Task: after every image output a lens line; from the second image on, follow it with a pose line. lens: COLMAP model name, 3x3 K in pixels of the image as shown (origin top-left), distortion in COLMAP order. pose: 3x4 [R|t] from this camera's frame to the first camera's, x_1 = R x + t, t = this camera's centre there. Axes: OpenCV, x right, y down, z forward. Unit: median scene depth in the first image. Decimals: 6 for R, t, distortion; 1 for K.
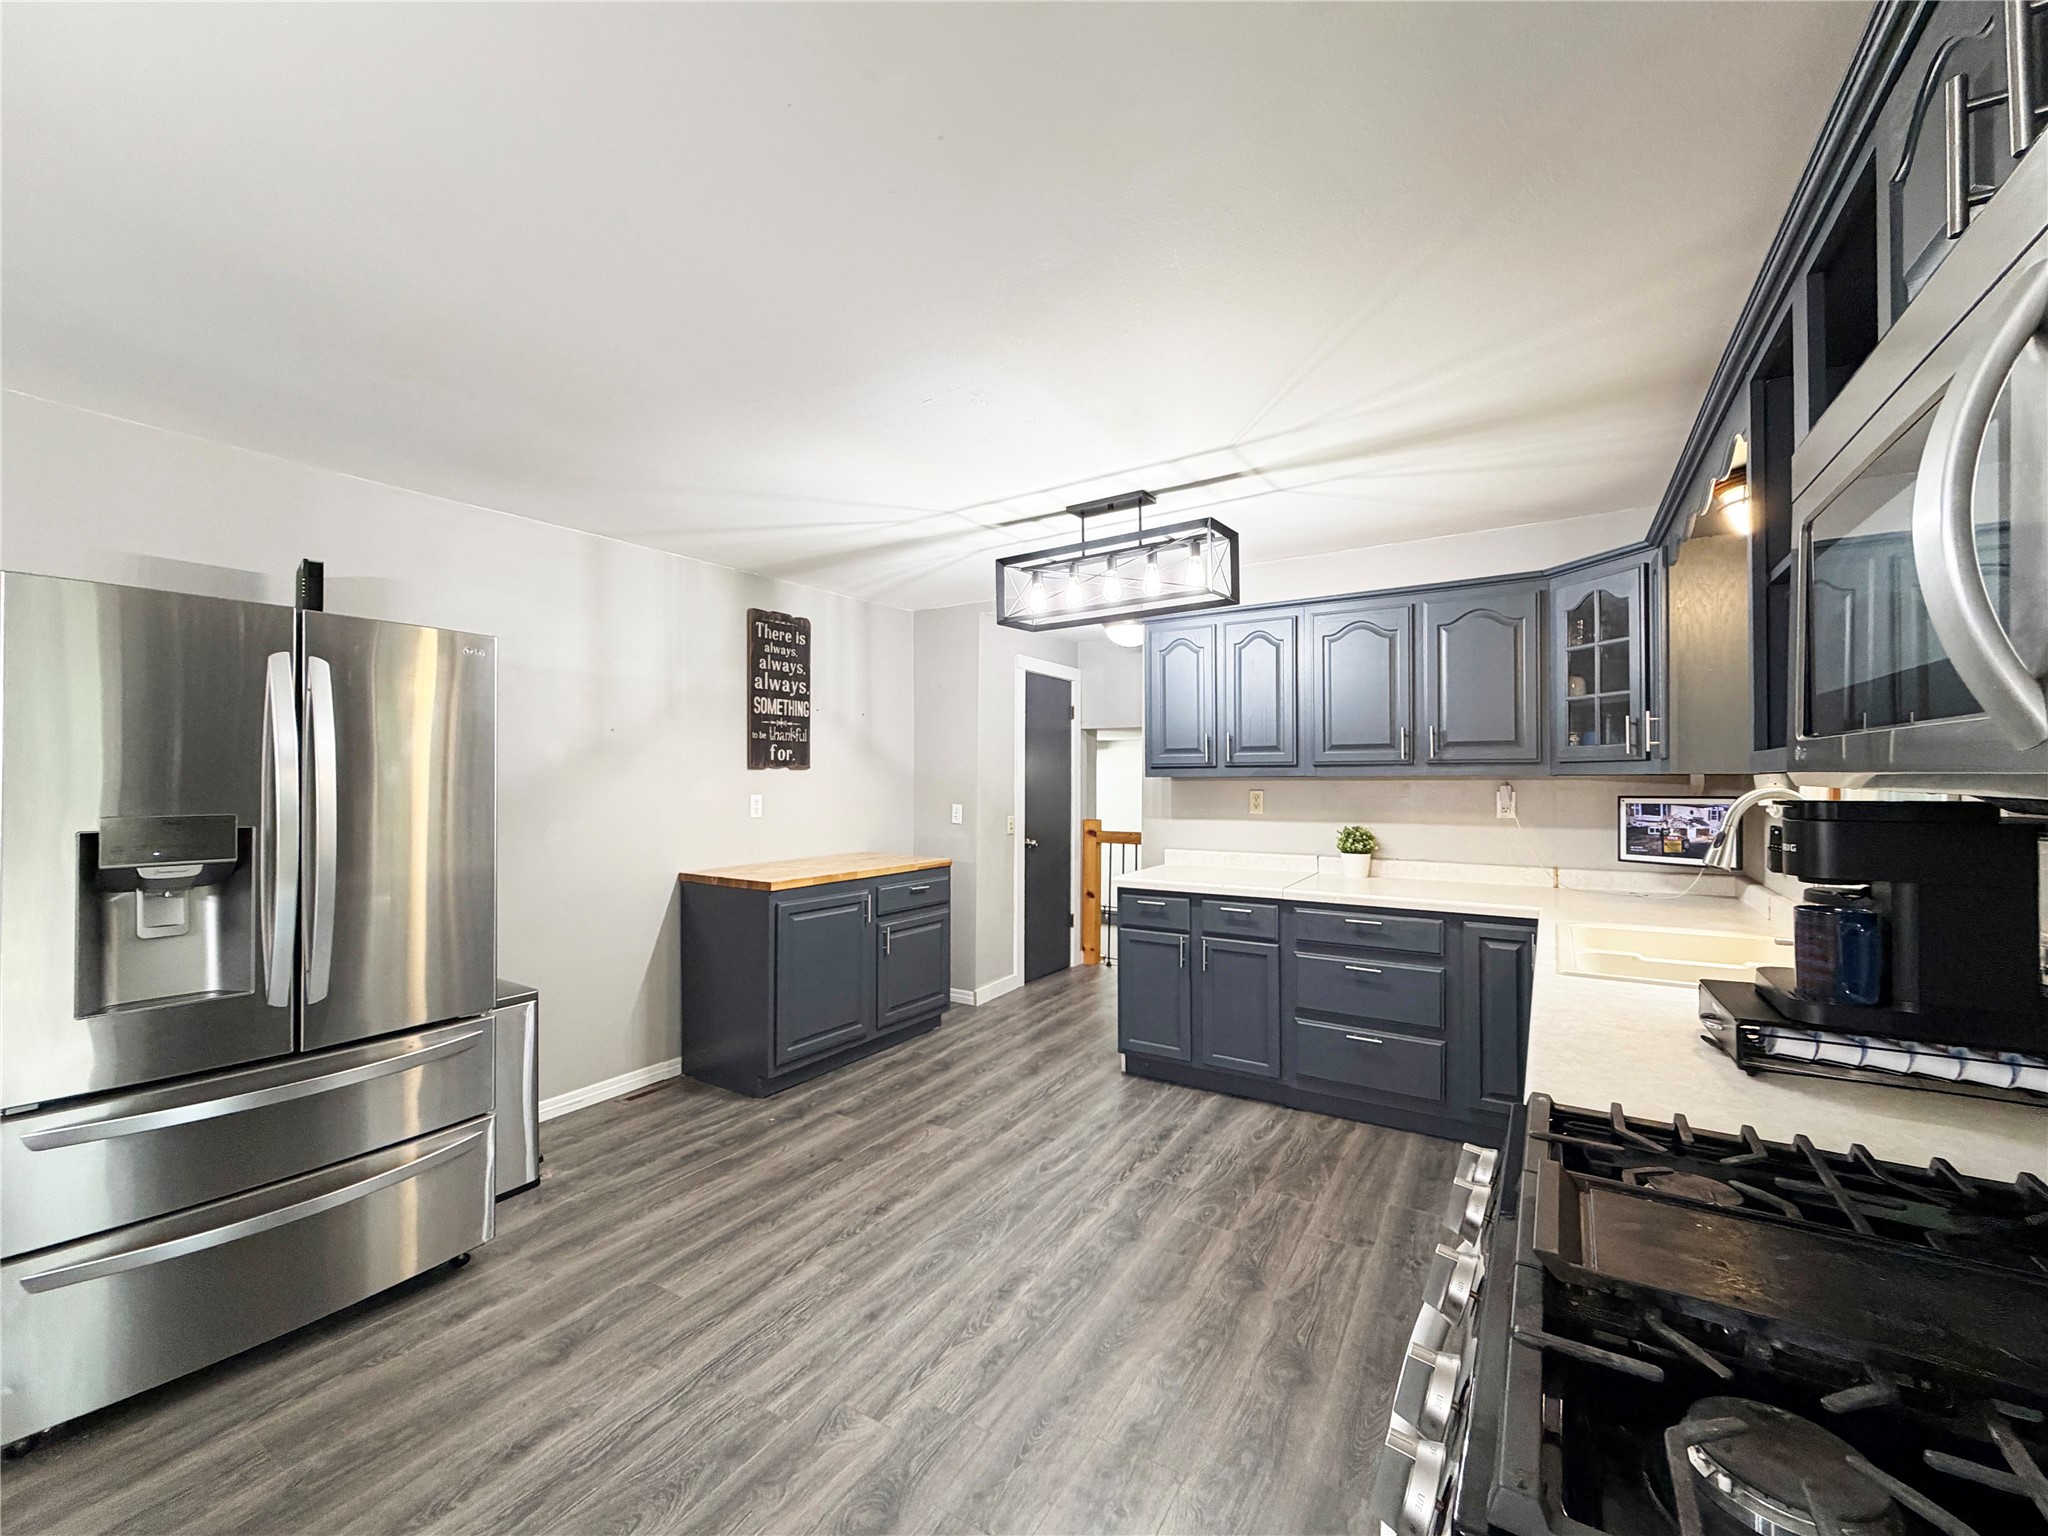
lens RADIAL K [[835.1, 0, 1025.8], [0, 835.1, 771.9], [0, 0, 1]] dist [-0.001029, -0.000116]
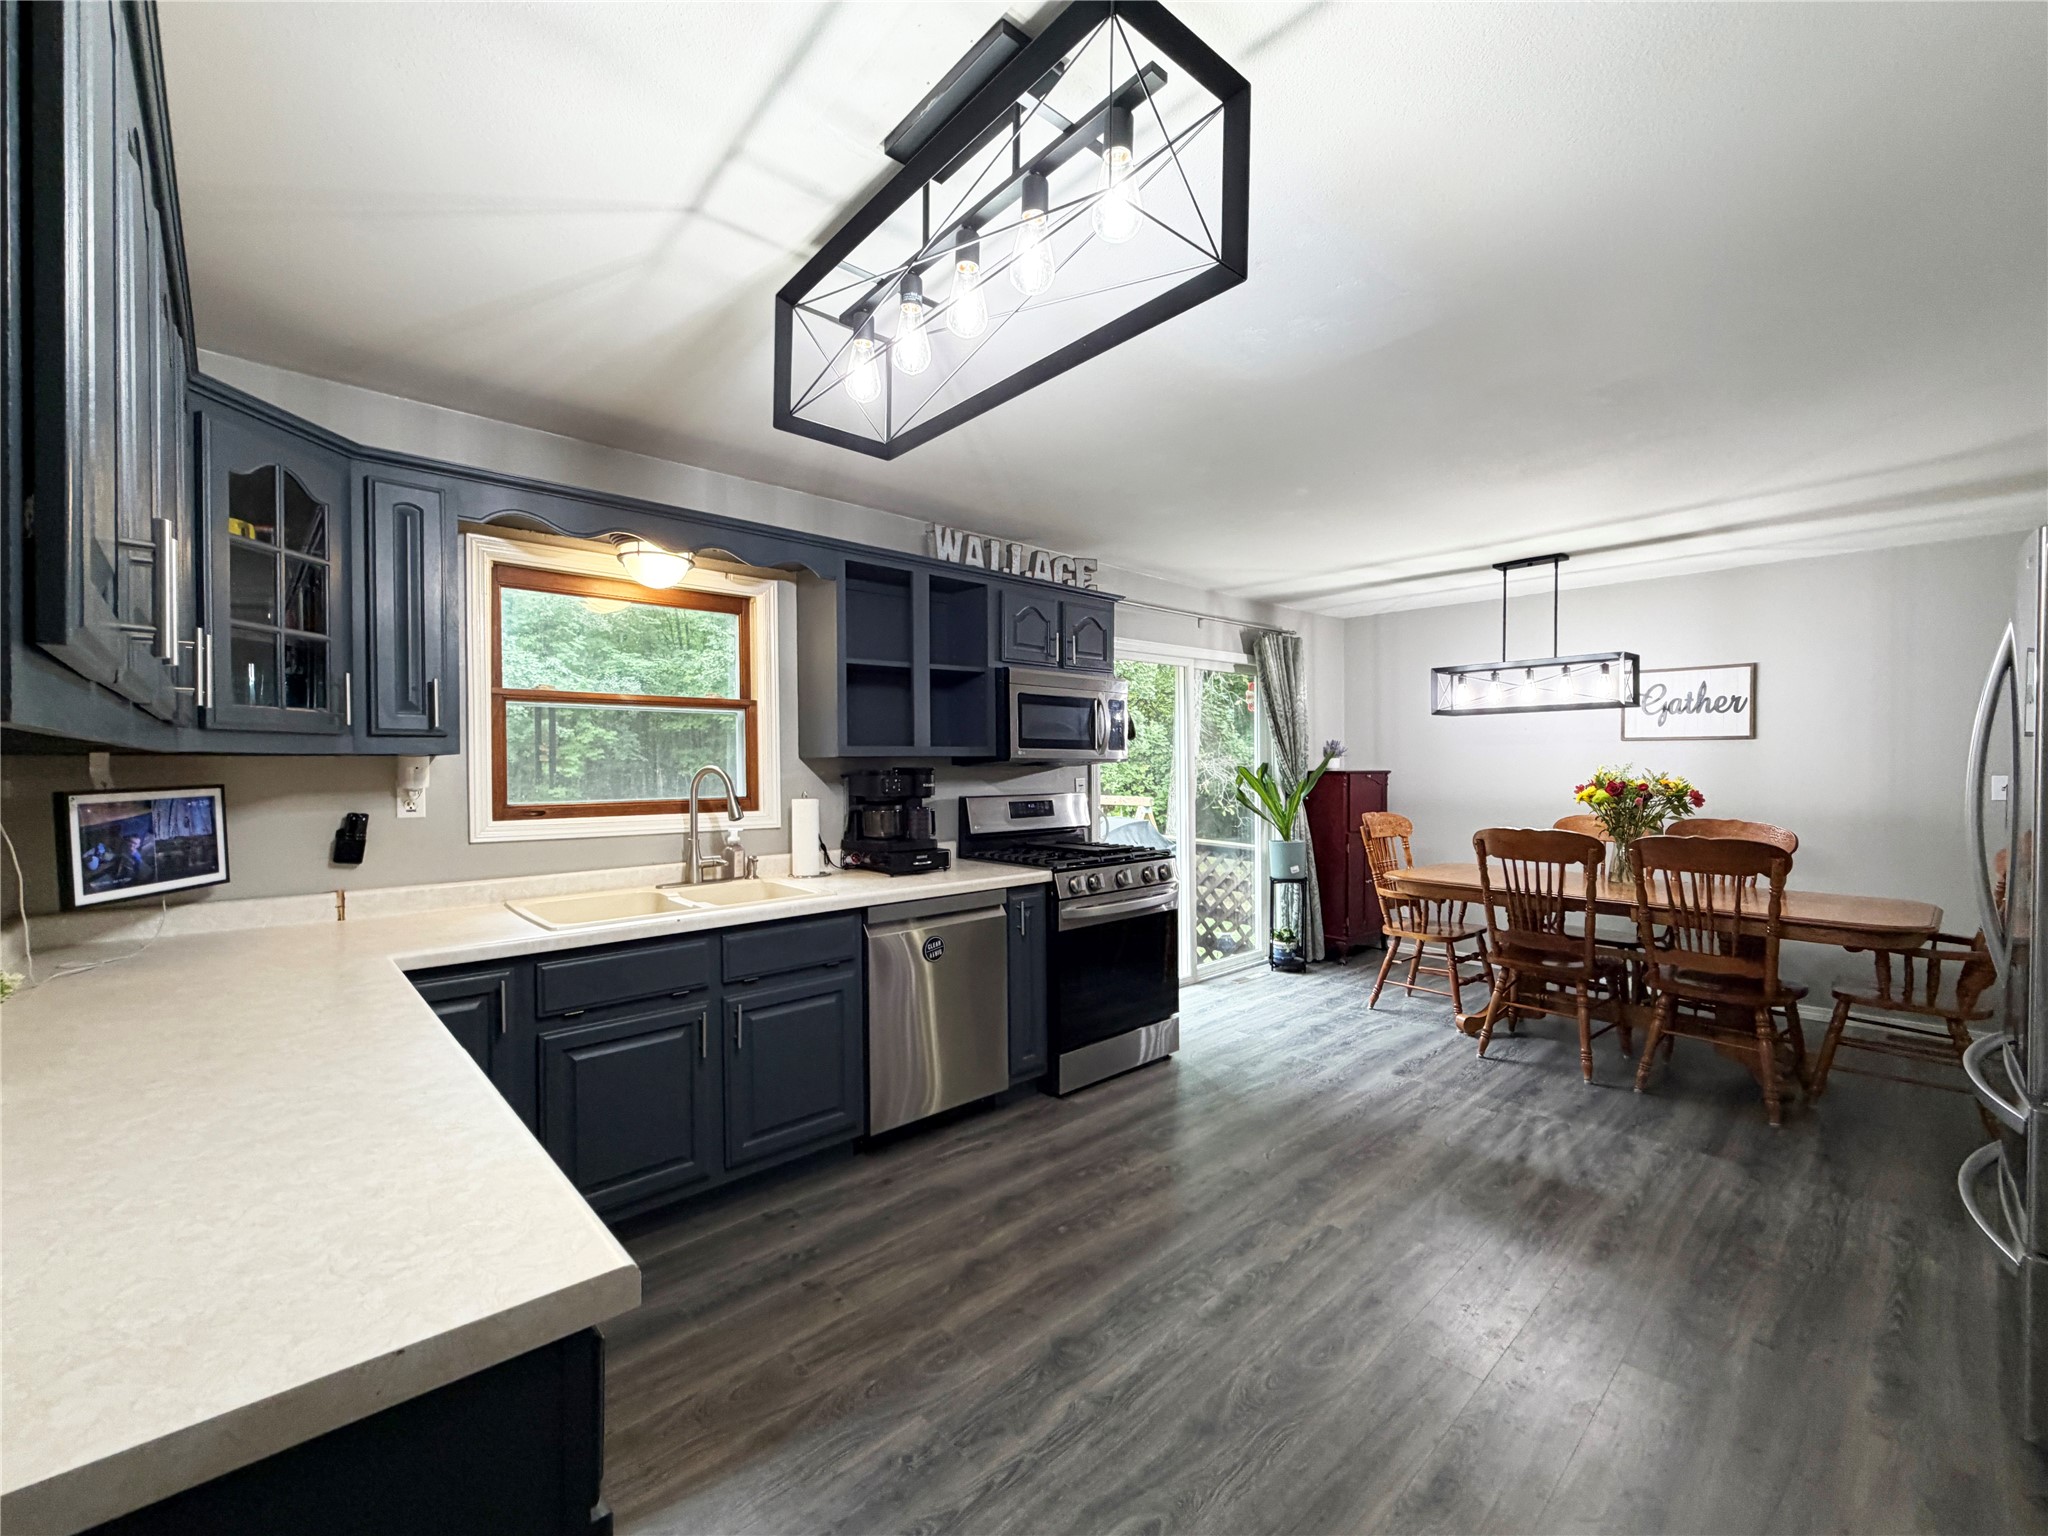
lens RADIAL K [[853.0, 0, 1024.0], [0, 853.0, 768.0], [0, 0, 1]] dist [-0.000748, 0.000124]
pose [[-0.963307, 0.004307, 0.268368, -0.041294], [0.003406, 0.999987, -0.003824, 0.018954], [-0.268381, -0.002770, -0.963309, 1.426501]]
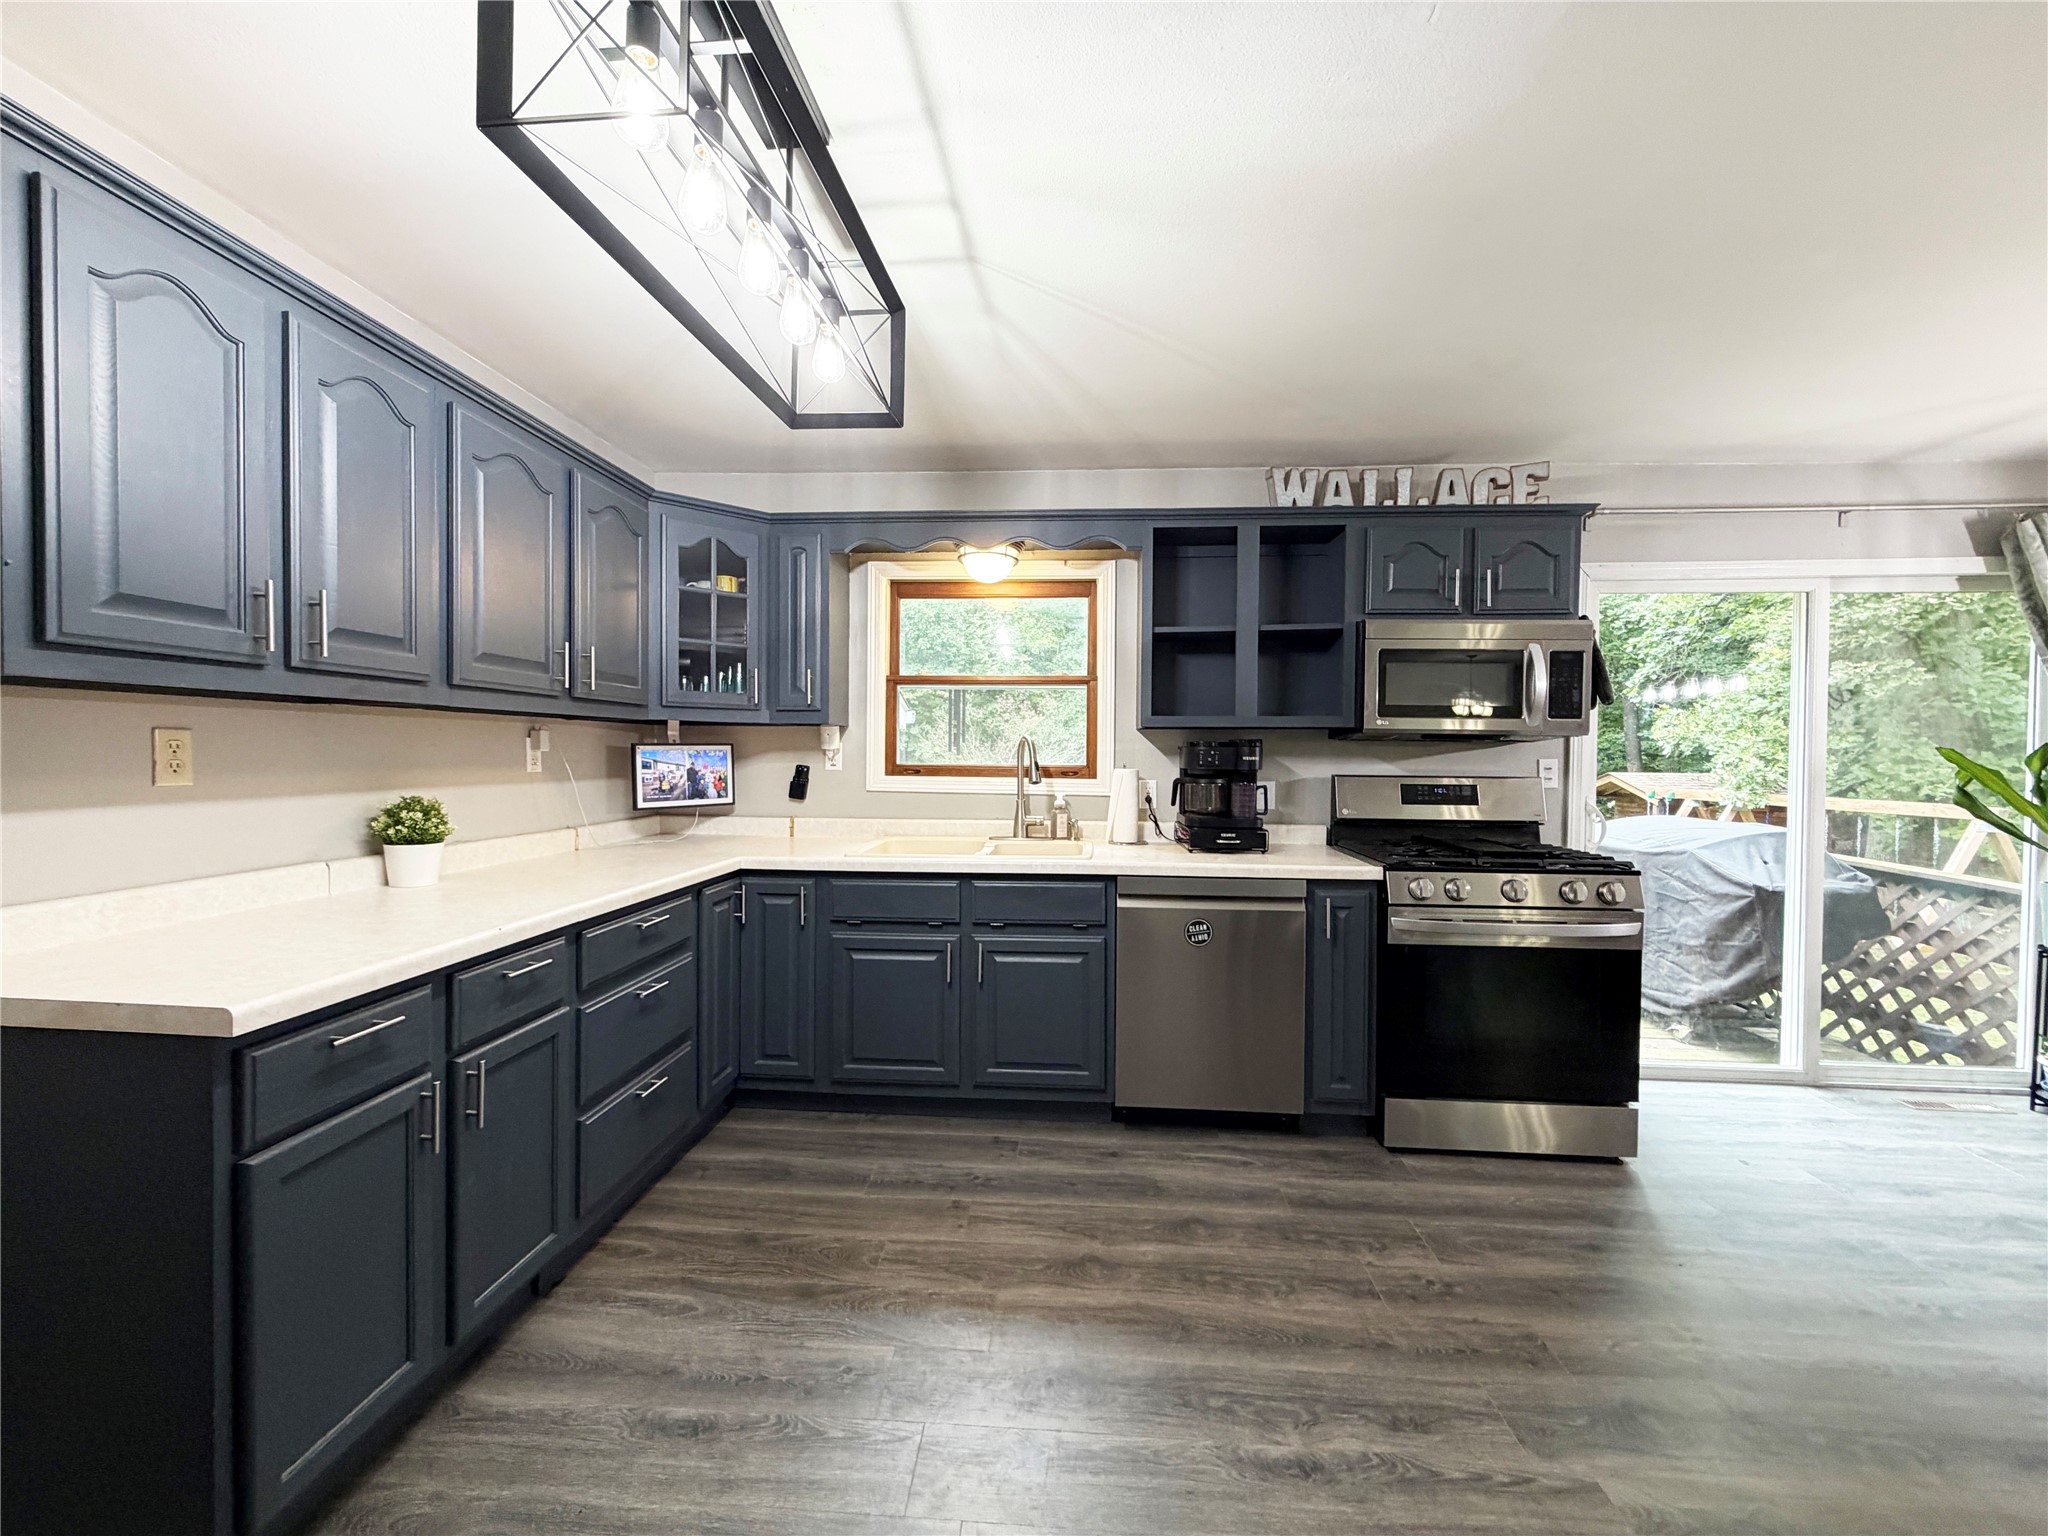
lens RADIAL K [[814.9, 0, 1024.0], [0, 814.9, 768.0], [0, 0, 1]] dist [-0.000078, 0.000083]
pose [[-0.463480, -0.020744, 0.885865, -0.352235], [-0.016390, 0.999756, 0.014836, 0.037675], [-0.885956, -0.007643, -0.463707, 1.082892]]
